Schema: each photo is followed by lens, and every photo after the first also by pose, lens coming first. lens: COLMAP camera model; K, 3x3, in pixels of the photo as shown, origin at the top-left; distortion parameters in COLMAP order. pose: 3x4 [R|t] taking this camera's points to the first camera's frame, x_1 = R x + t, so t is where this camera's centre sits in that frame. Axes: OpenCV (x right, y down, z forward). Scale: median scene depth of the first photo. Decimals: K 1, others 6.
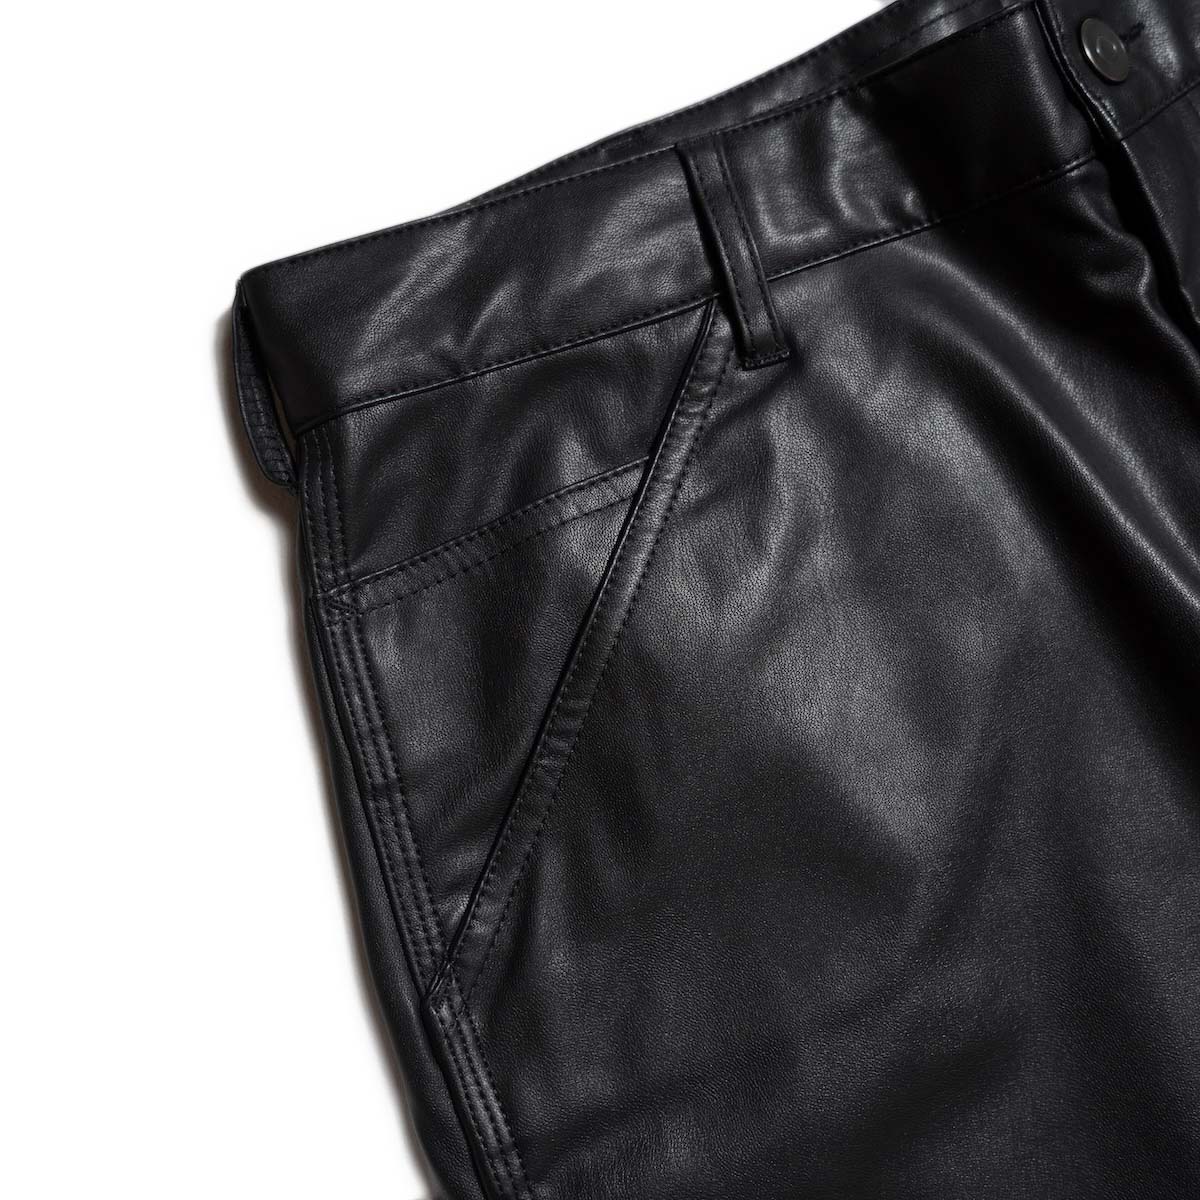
lens RADIAL K [[1471.4, 0, 602.8], [0, 1471.4, 600.9], [0, 0, 1]] dist [-0.008626, 0.000000]
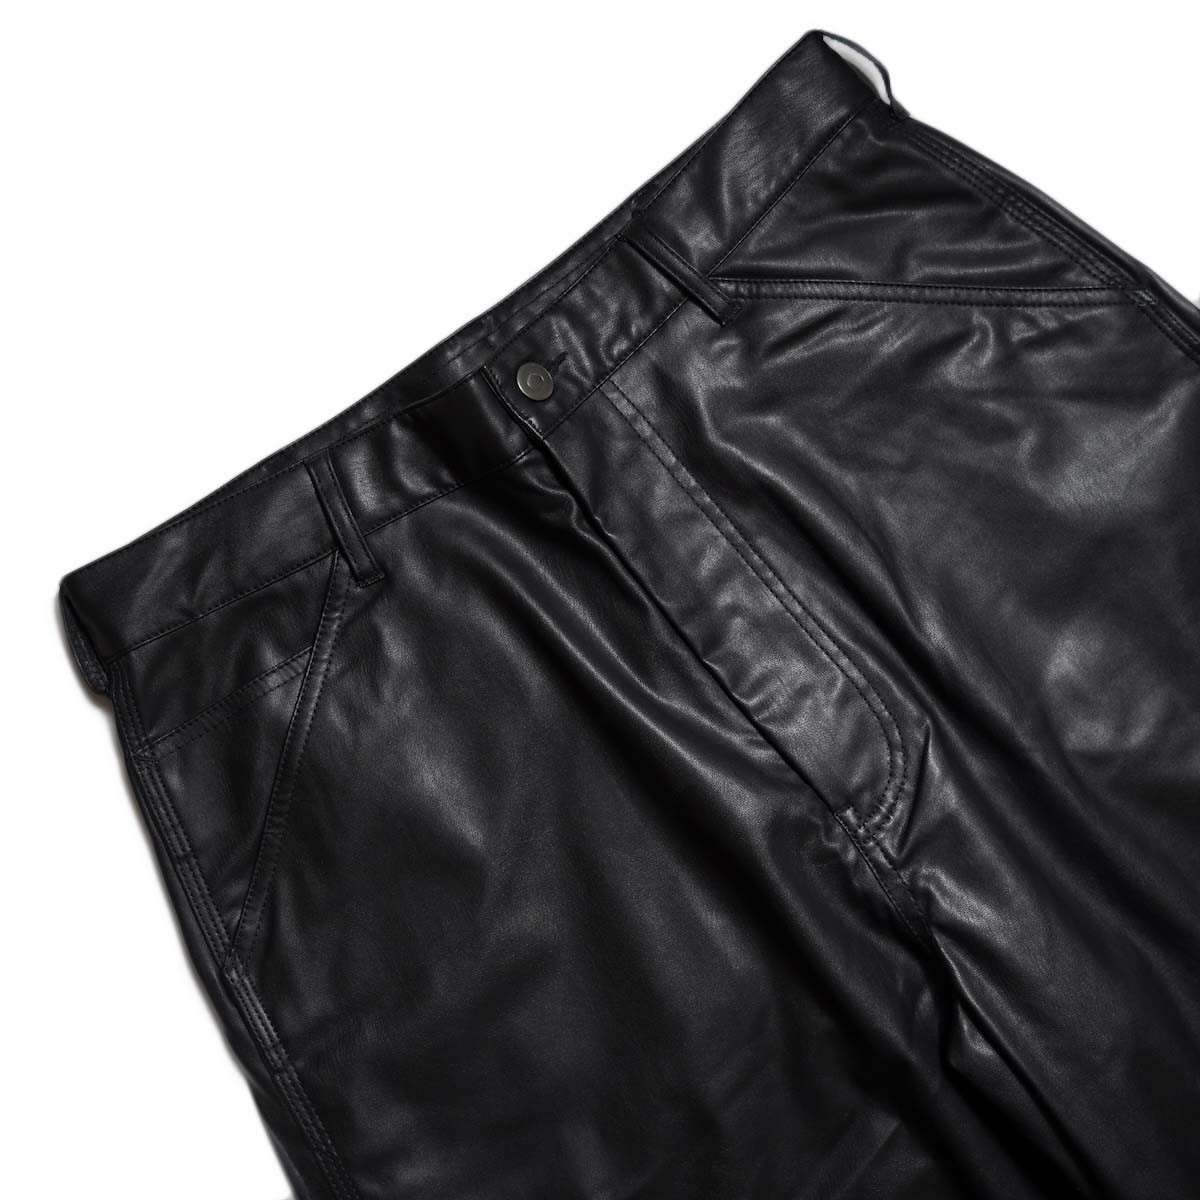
lens RADIAL K [[1471.4, 0, 597.1], [0, 1471.4, 599.5], [0, 0, 1]] dist [-0.008626, 0.000000]
pose [[0.991202, -0.131074, -0.018368, 0.416196], [0.132079, 0.988519, 0.073386, -0.242854], [0.008538, -0.075166, 0.997134, -0.739056]]
